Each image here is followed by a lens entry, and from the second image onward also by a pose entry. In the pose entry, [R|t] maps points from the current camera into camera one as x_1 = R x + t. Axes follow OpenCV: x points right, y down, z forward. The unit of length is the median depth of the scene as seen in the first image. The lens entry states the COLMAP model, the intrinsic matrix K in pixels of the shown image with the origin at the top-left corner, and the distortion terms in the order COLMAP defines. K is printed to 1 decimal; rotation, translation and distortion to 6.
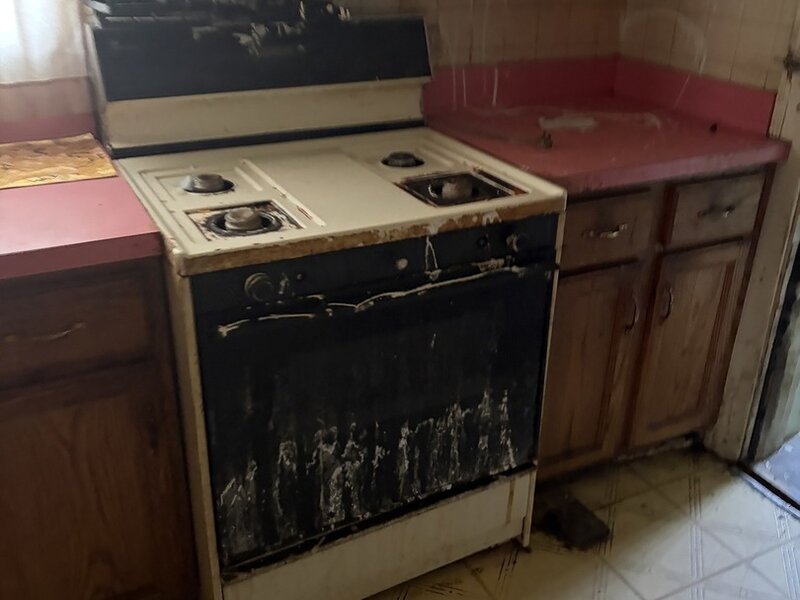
lens RADIAL K [[791.3, 0, 400.0], [0, 791.3, 300.0], [0, 0, 1]] dist [0.160534, -0.377061]
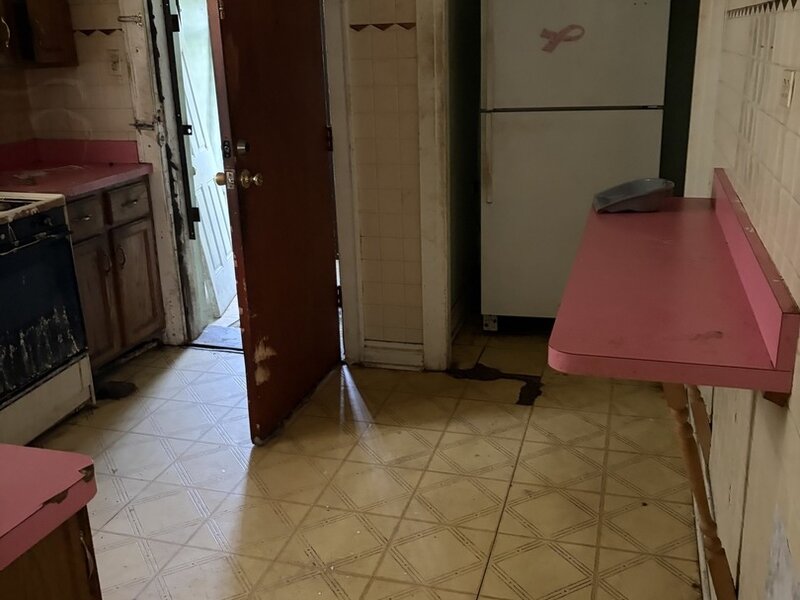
lens RADIAL K [[791.3, 0, 400.0], [0, 791.3, 300.0], [0, 0, 1]] dist [0.160534, -0.377061]
pose [[0.688974, -0.260254, 0.676449, -0.526269], [0.340346, 0.940180, 0.015073, 0.301555], [-0.639906, 0.219841, 0.736336, -0.788051]]
